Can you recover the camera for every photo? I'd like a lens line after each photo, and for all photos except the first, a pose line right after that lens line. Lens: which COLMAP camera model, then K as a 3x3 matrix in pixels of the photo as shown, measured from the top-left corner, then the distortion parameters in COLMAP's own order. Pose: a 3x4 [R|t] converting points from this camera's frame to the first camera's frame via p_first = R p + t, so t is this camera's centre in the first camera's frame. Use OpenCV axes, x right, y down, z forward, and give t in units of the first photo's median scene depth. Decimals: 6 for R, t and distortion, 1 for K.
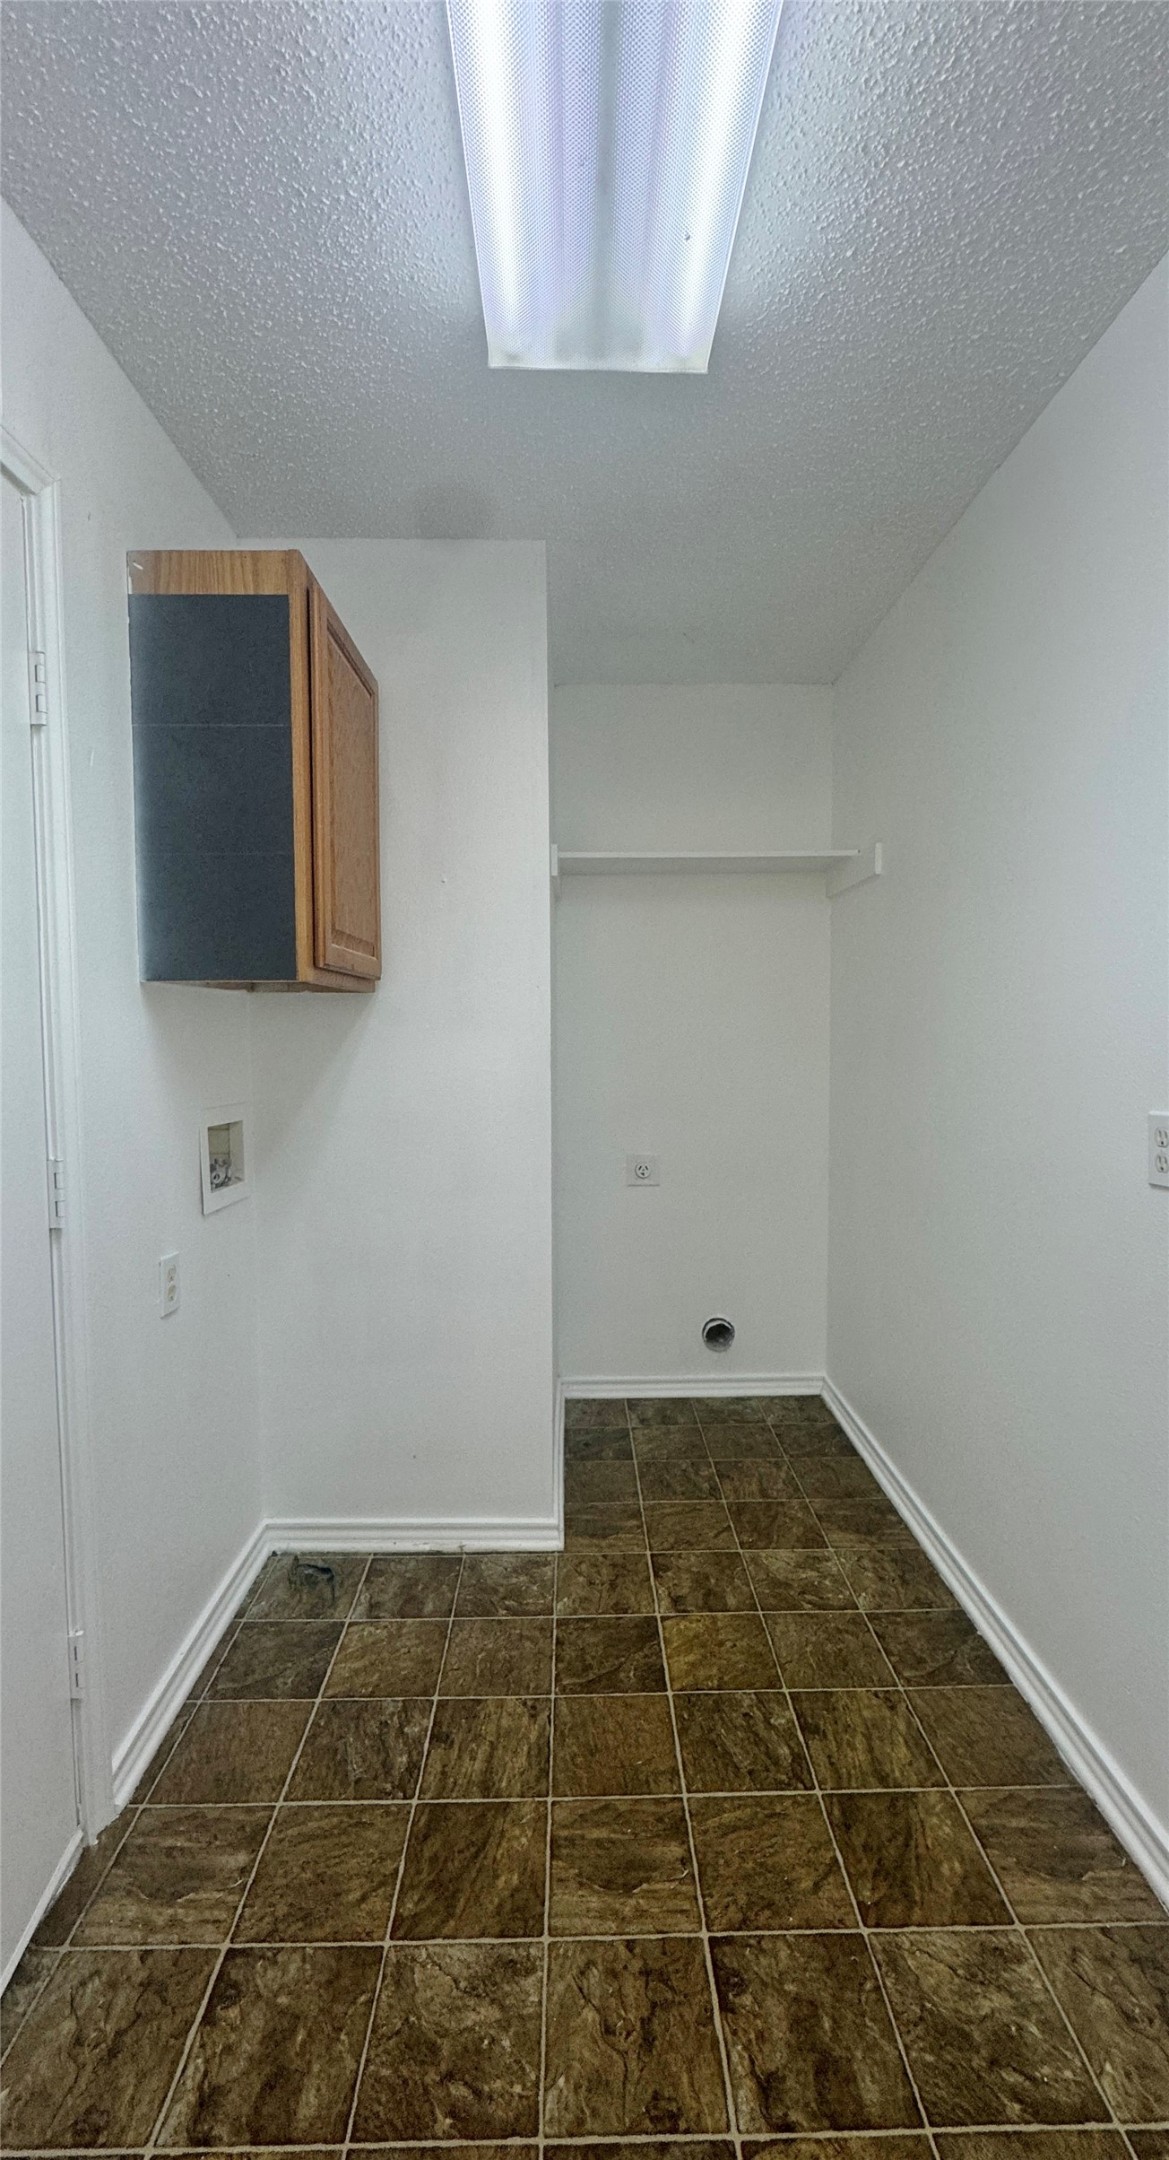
lens RADIAL K [[805.4, 0, 581.7], [0, 805.4, 1171.9], [0, 0, 1]] dist [-0.001301, 0.000817]
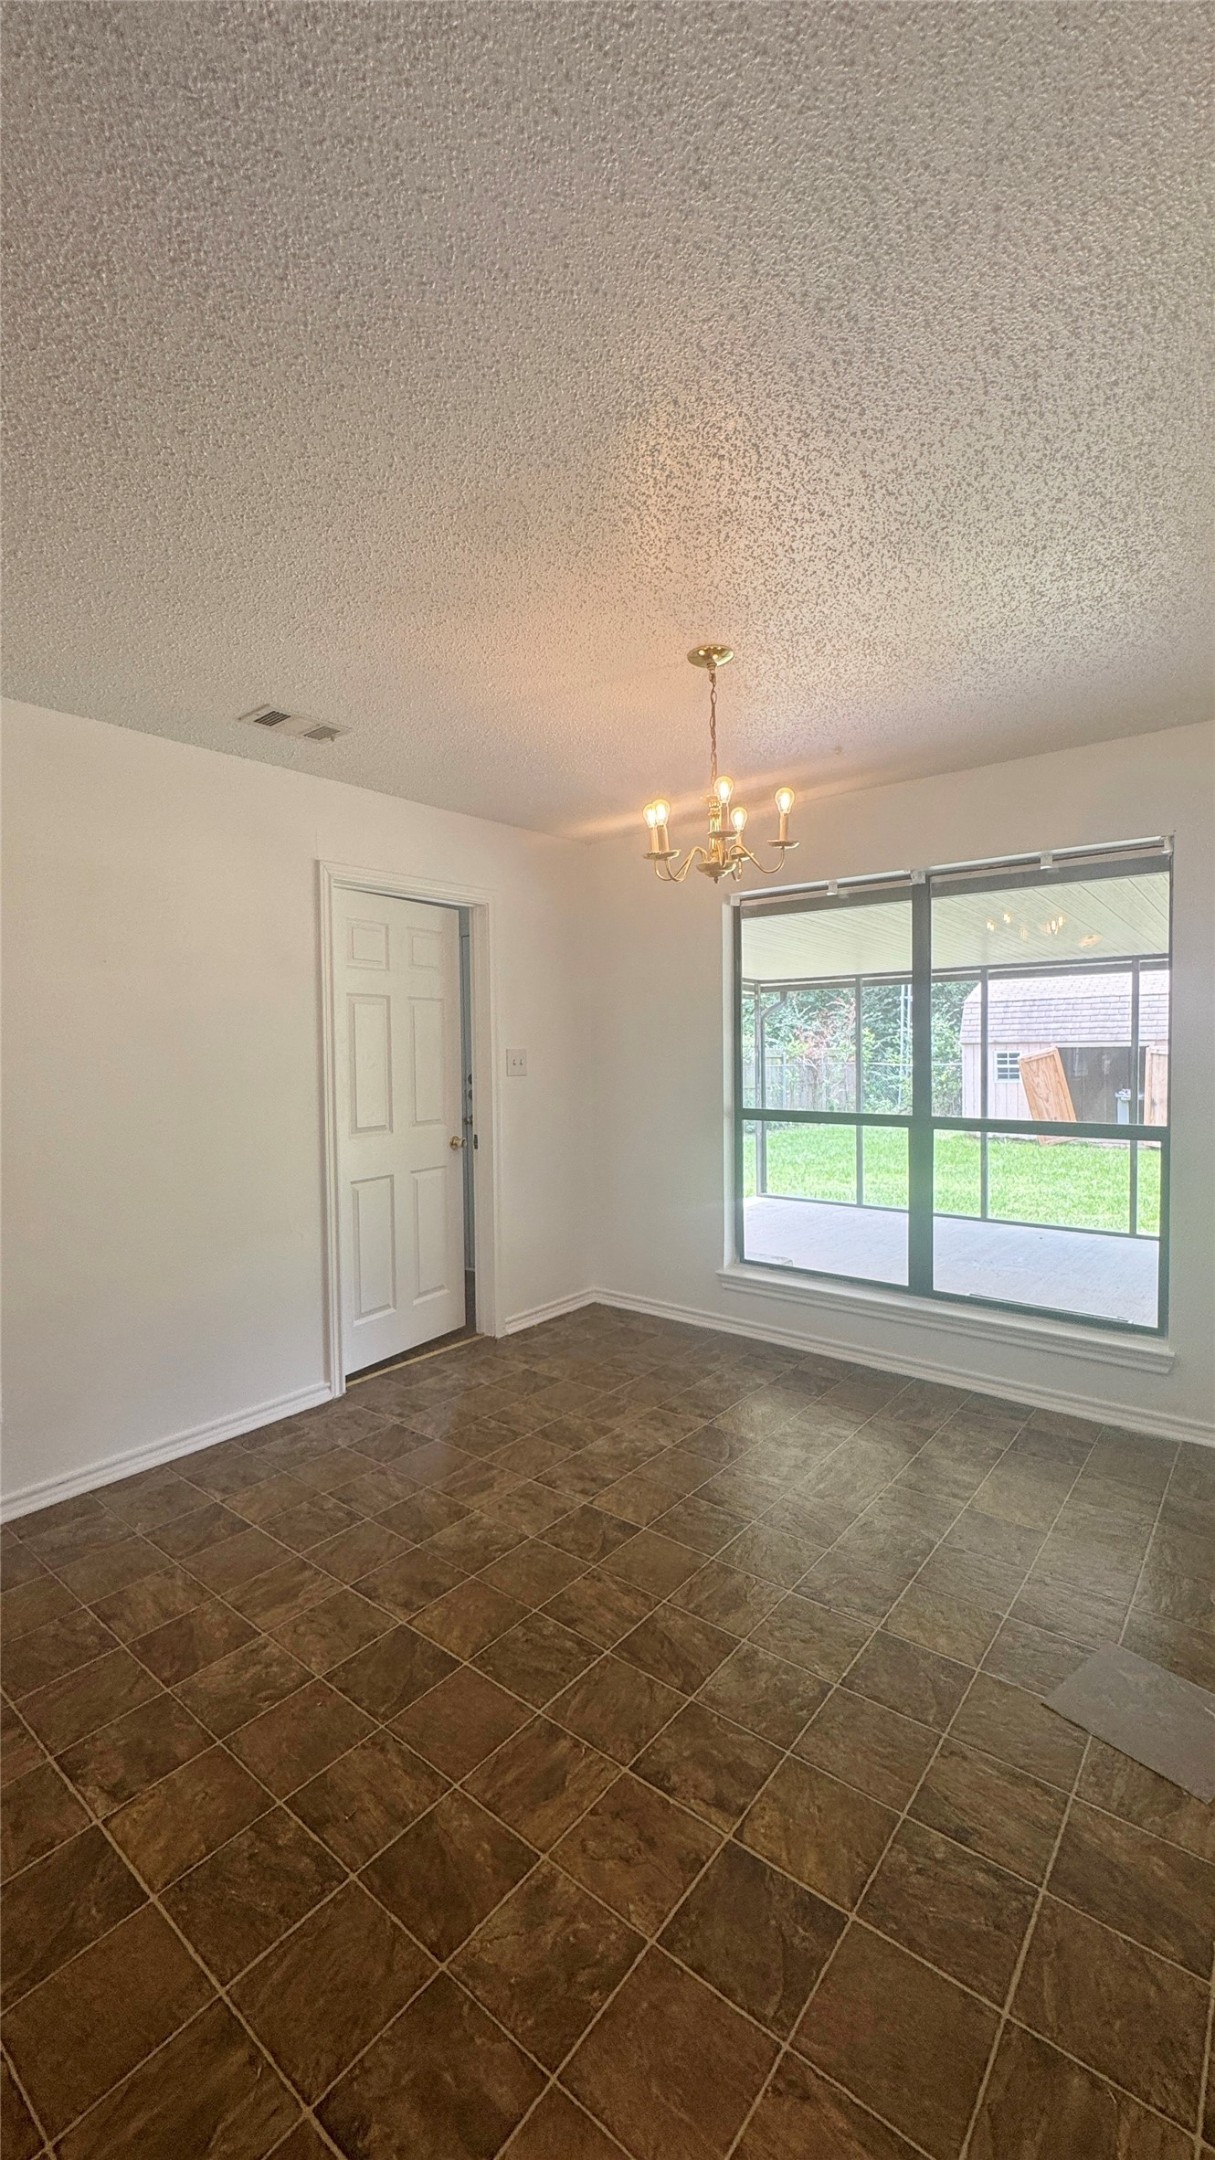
lens RADIAL K [[875.1, 0, 610.8], [0, 875.1, 1077.8], [0, 0, 1]] dist [0.001776, 0.000612]
pose [[0.634957, -0.031051, 0.771923, -0.684106], [0.149798, 0.985177, -0.083589, 0.010768], [-0.757885, 0.168708, 0.630197, -0.006321]]
